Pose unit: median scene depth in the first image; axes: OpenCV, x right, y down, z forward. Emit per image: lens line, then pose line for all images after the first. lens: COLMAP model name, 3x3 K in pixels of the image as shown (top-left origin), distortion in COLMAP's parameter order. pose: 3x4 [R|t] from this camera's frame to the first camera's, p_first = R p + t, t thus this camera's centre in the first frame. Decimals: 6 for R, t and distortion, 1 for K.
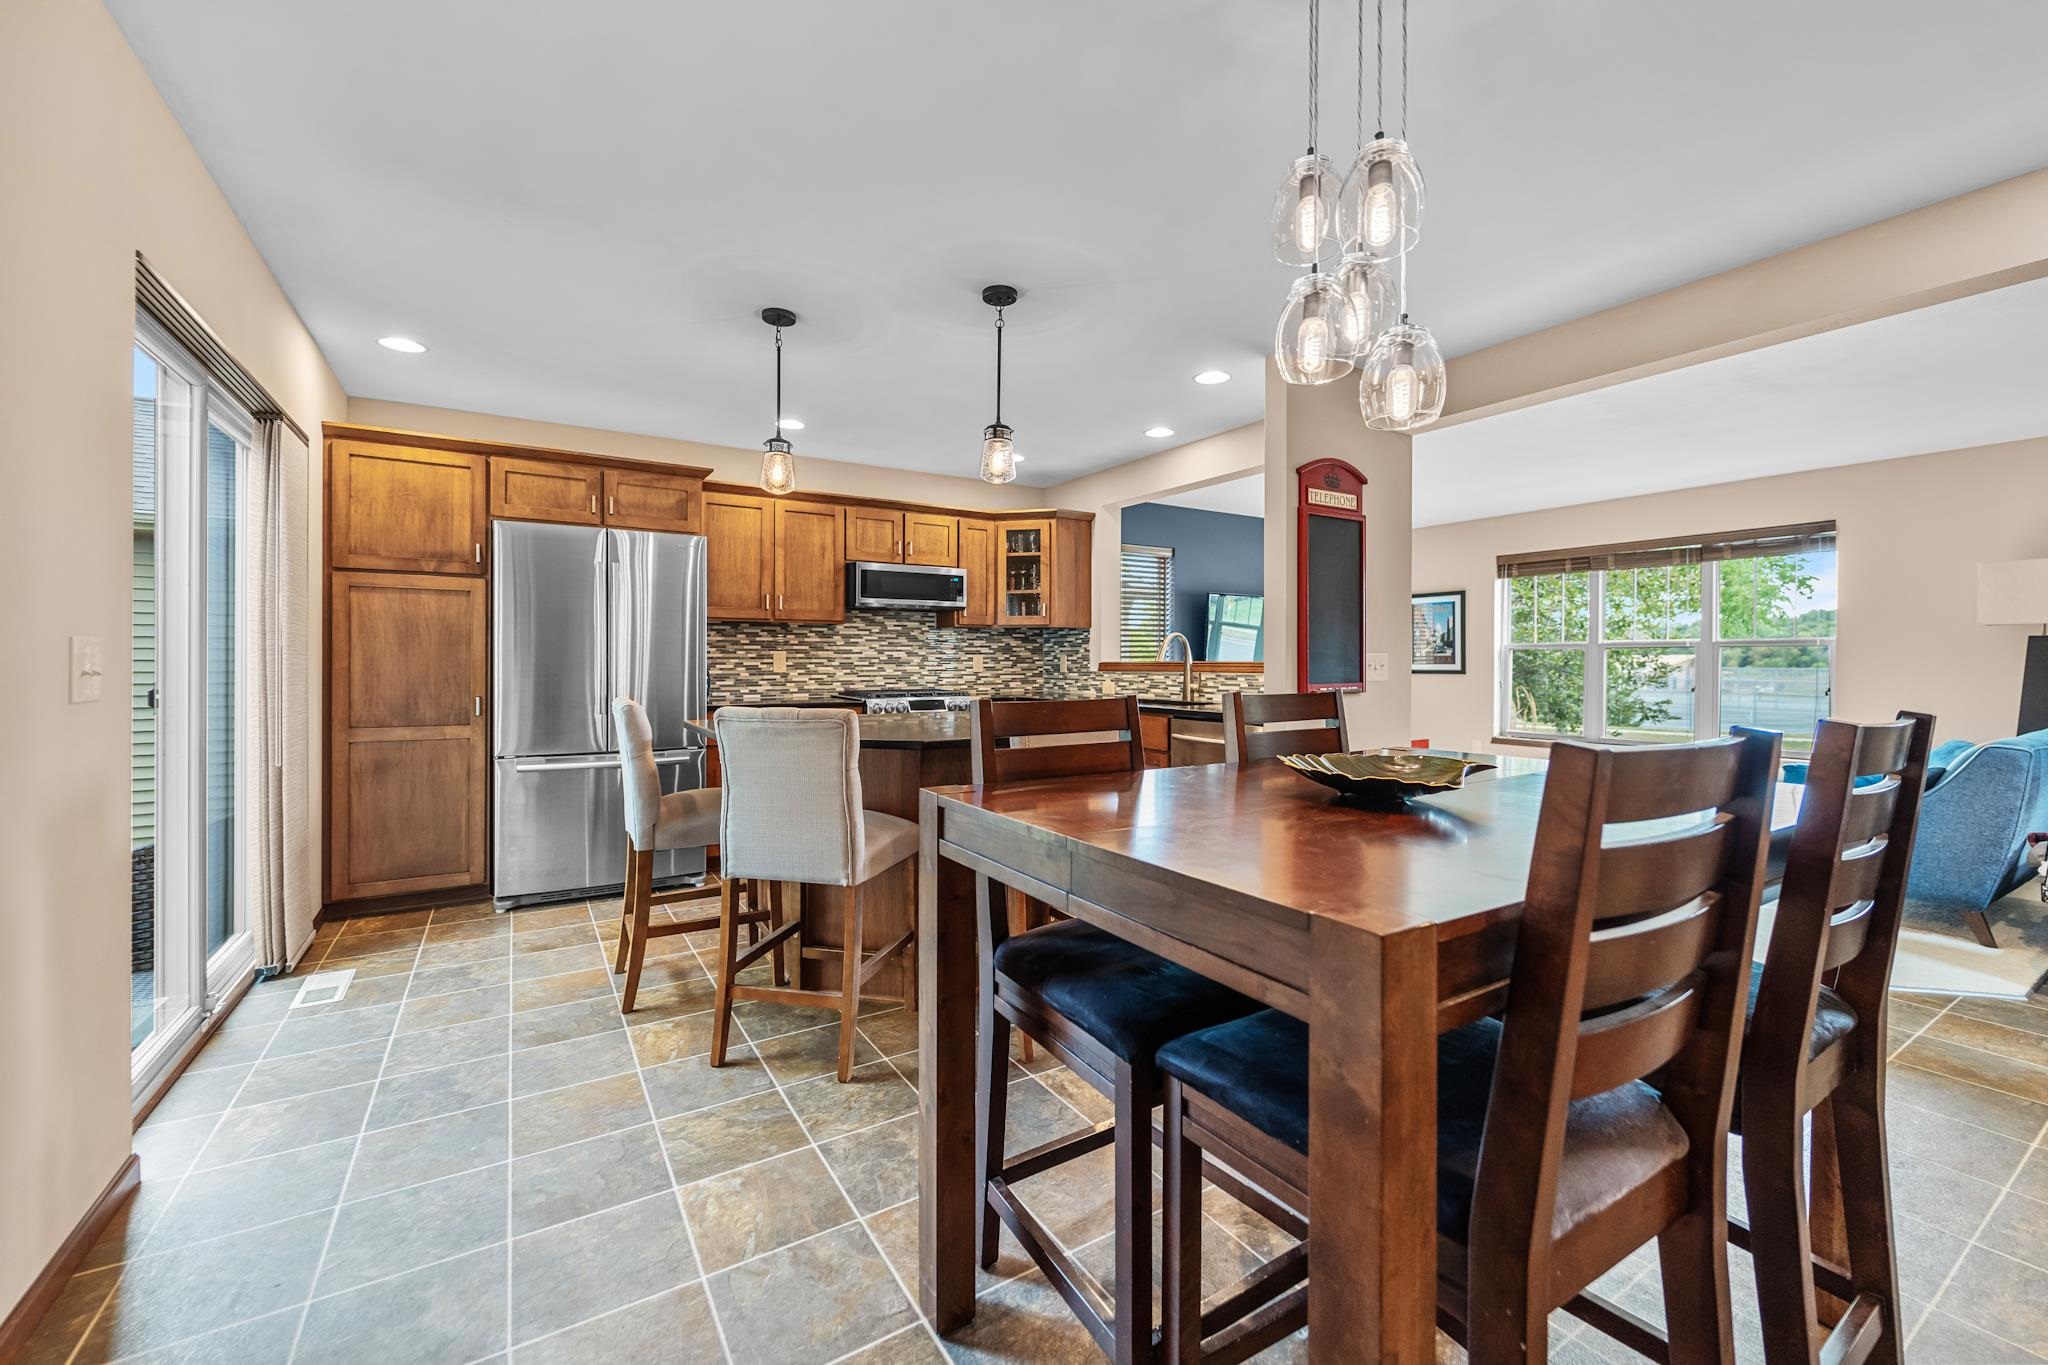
lens RADIAL K [[832.6, 0, 1033.9], [0, 832.6, 670.5], [0, 0, 1]] dist [0.002123, -0.001451]
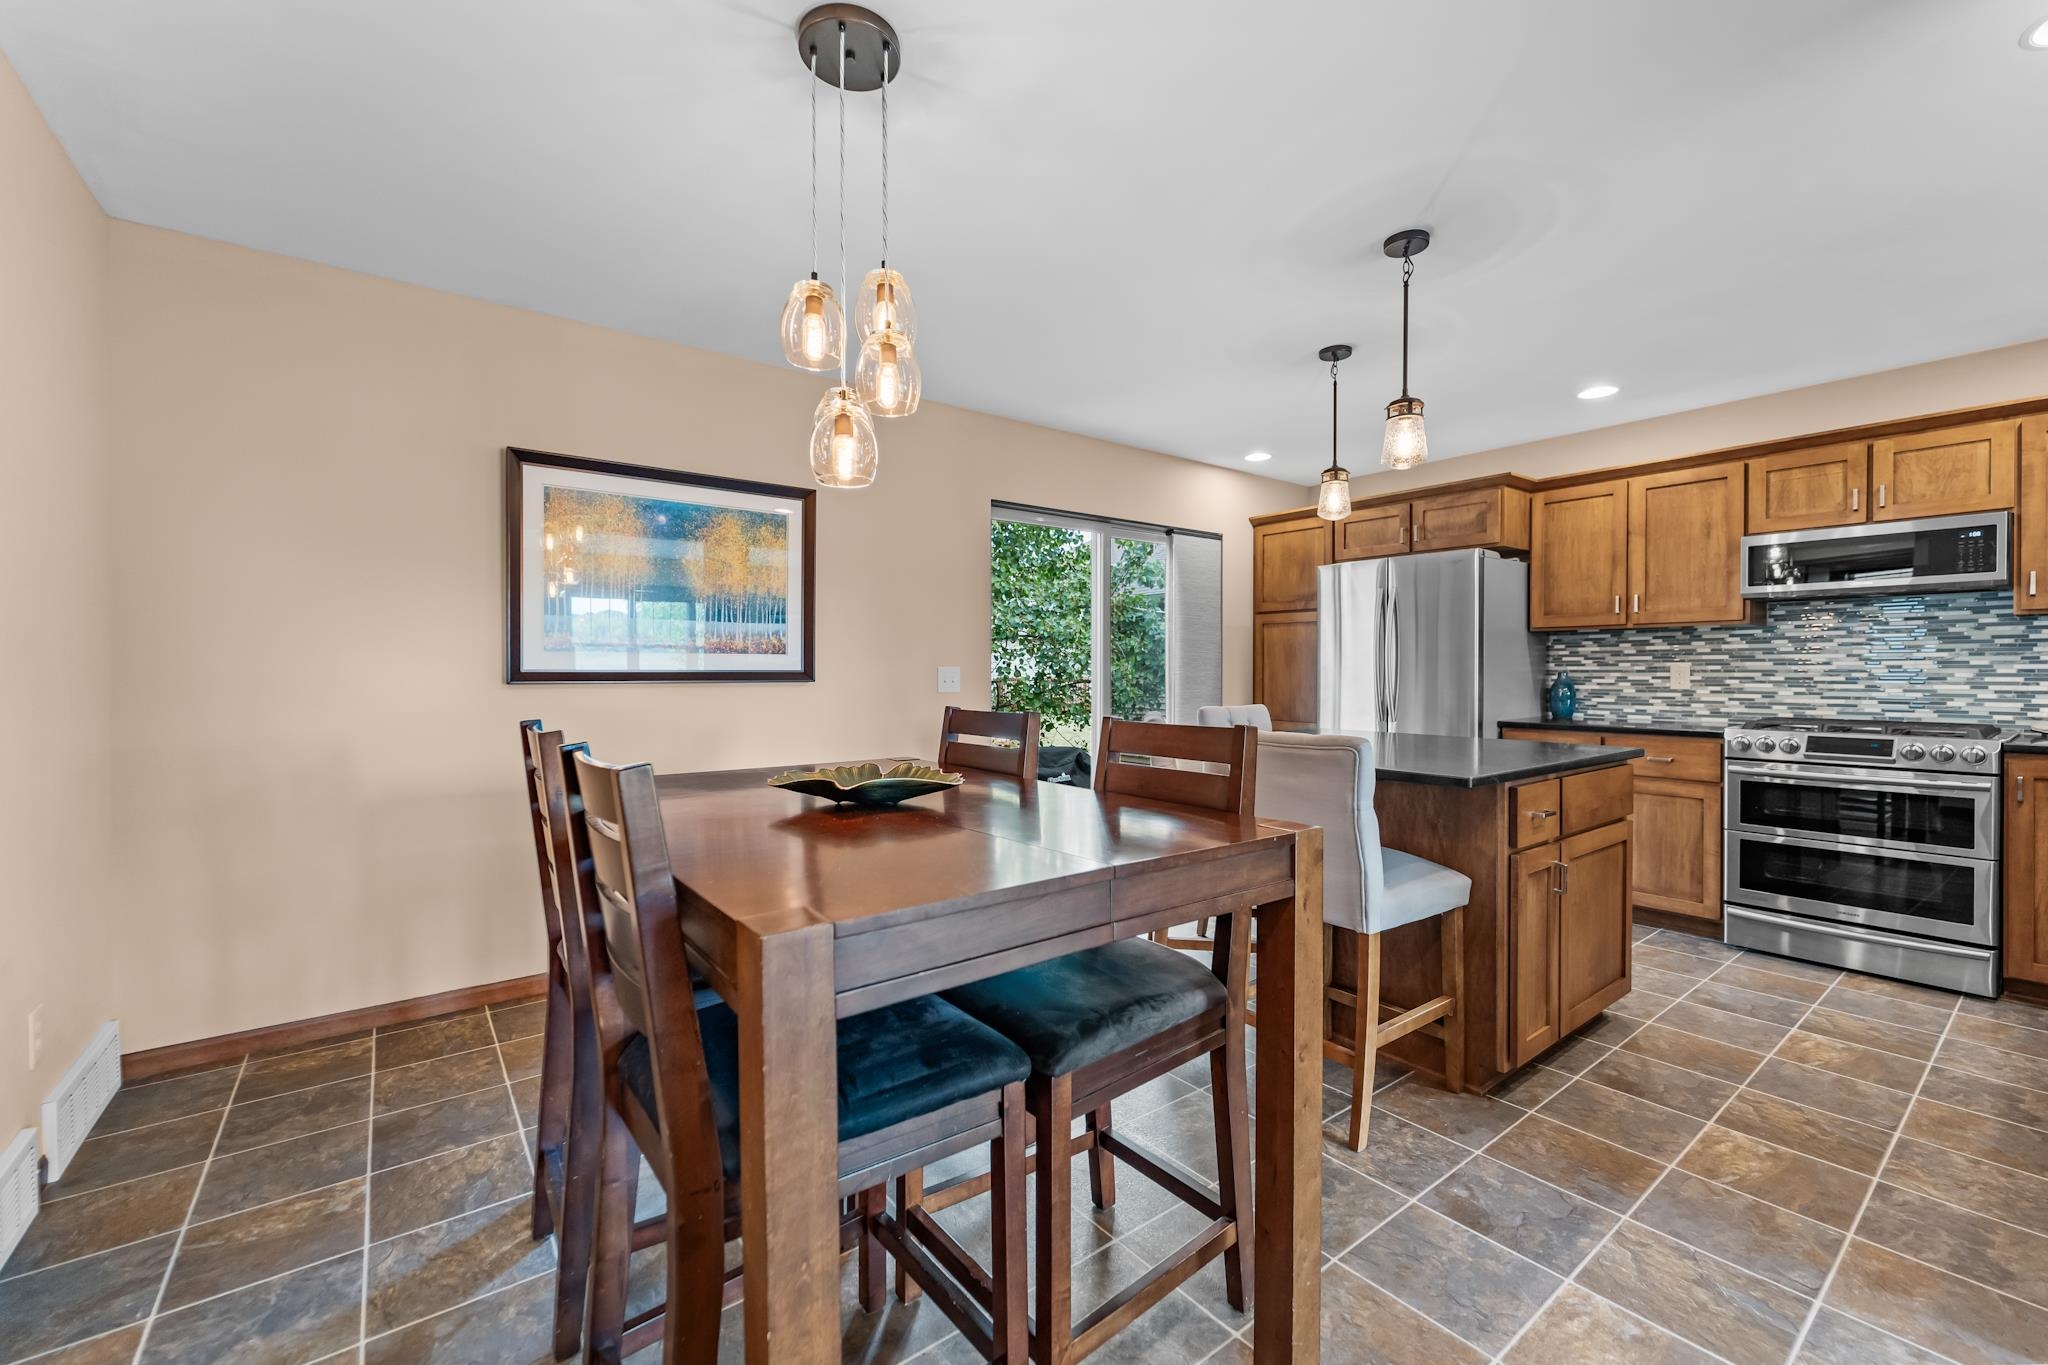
lens RADIAL K [[832.6, 0, 1027.7], [0, 832.6, 676.7], [0, 0, 1]] dist [0.002123, -0.001451]
pose [[0.087754, 0.008057, -0.996110, 0.400091], [-0.008094, 0.999940, 0.007375, -0.009825], [0.996109, 0.007415, 0.087814, 0.292678]]
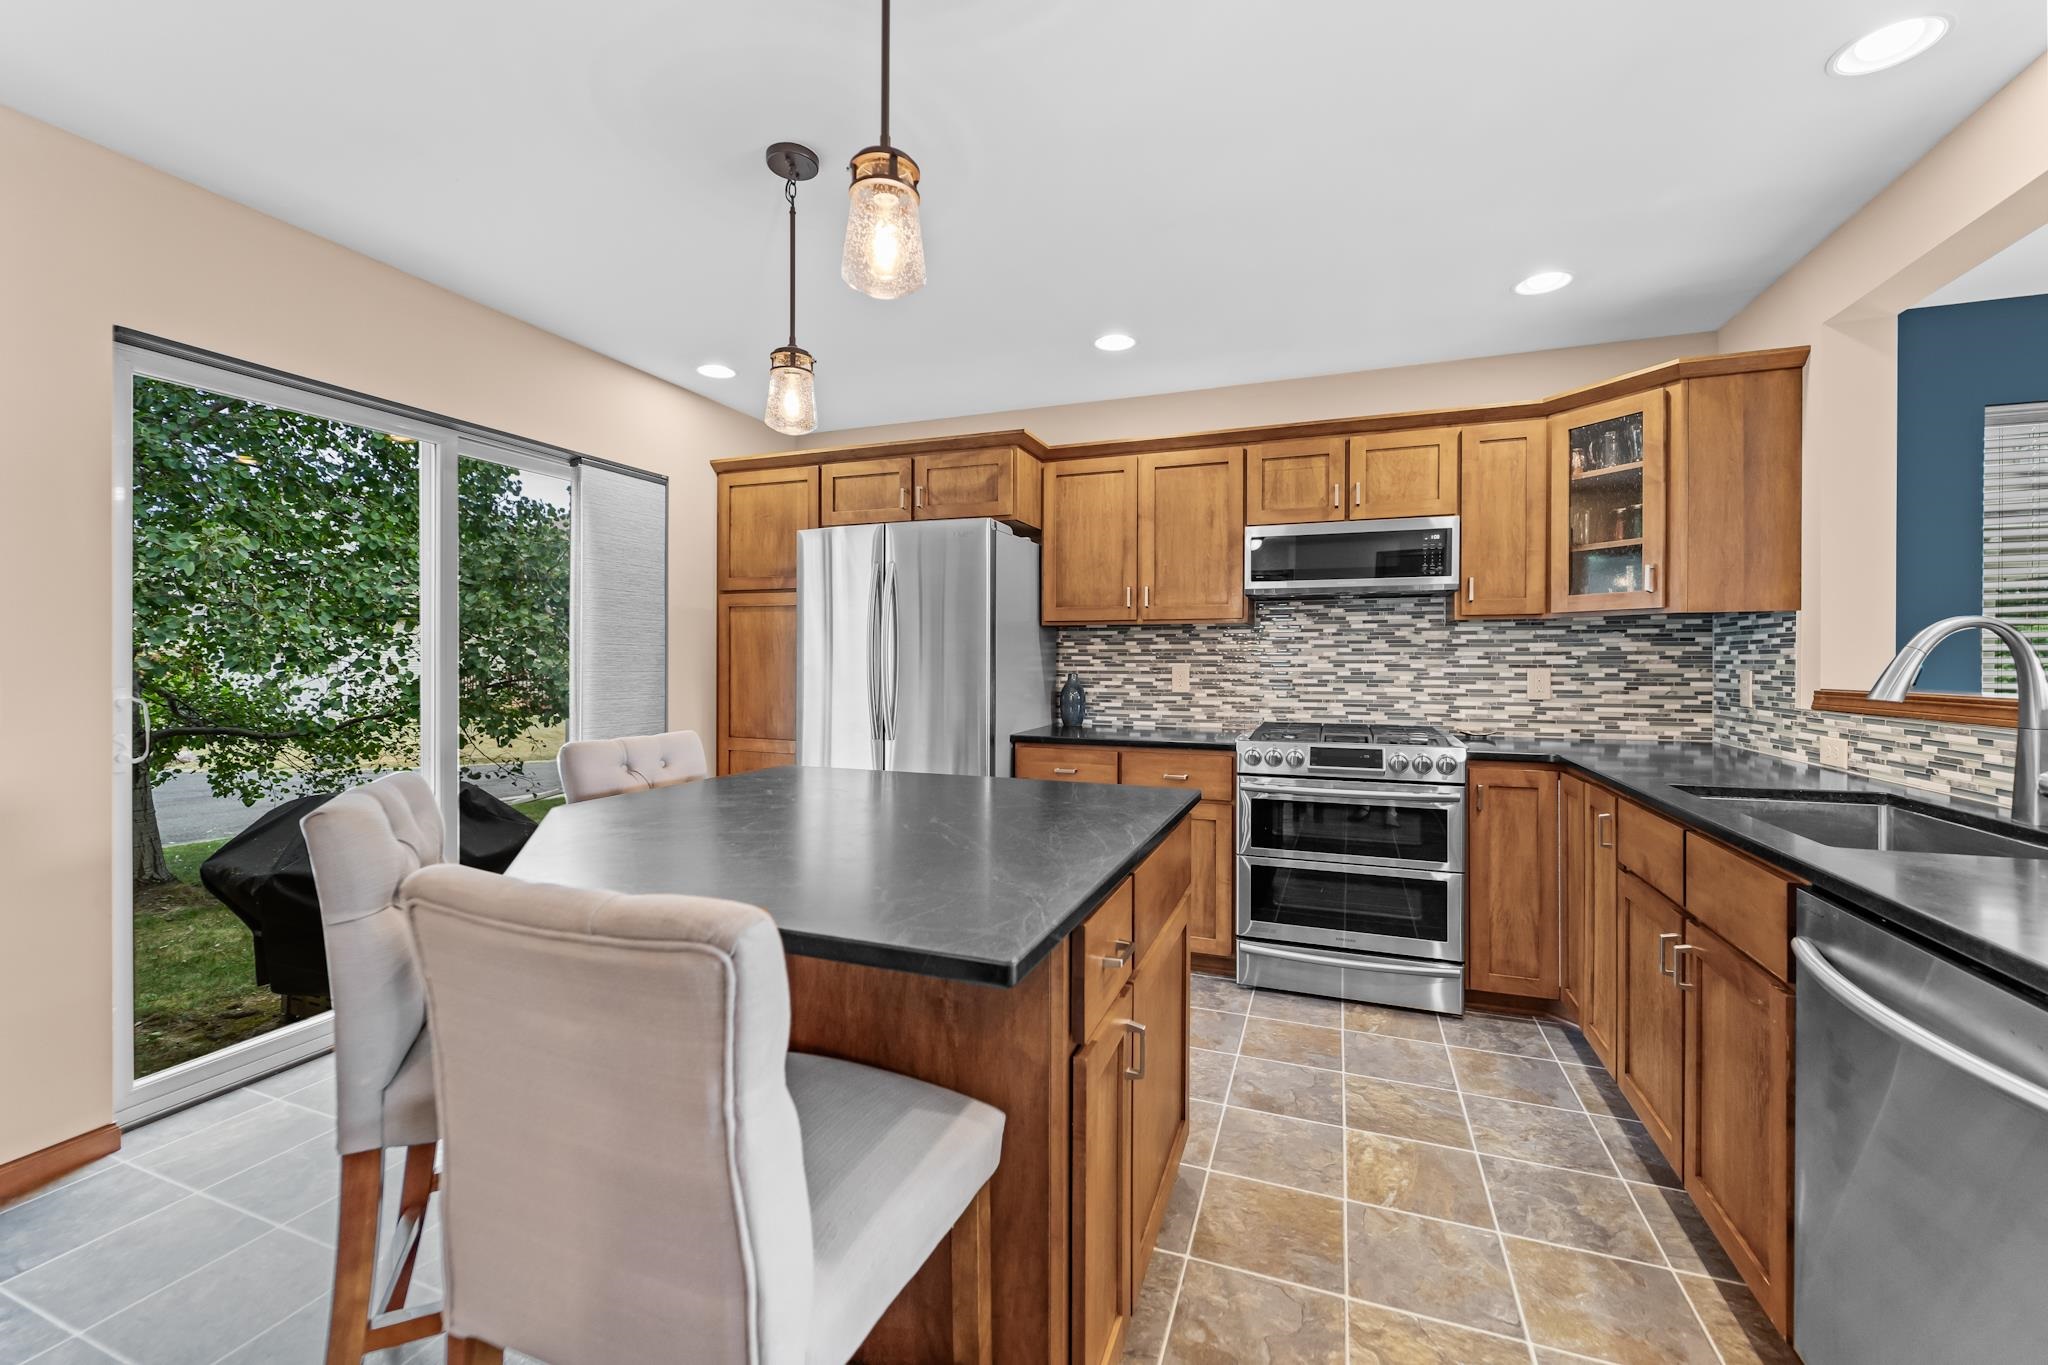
lens RADIAL K [[832.6, 0, 1024.2], [0, 832.6, 665.1], [0, 0, 1]] dist [0.002123, -0.001451]
pose [[0.598617, 0.006124, -0.801012, 0.183064], [-0.010016, 0.999950, 0.000160, -0.018896], [0.800973, 0.007927, 0.598648, 0.424121]]
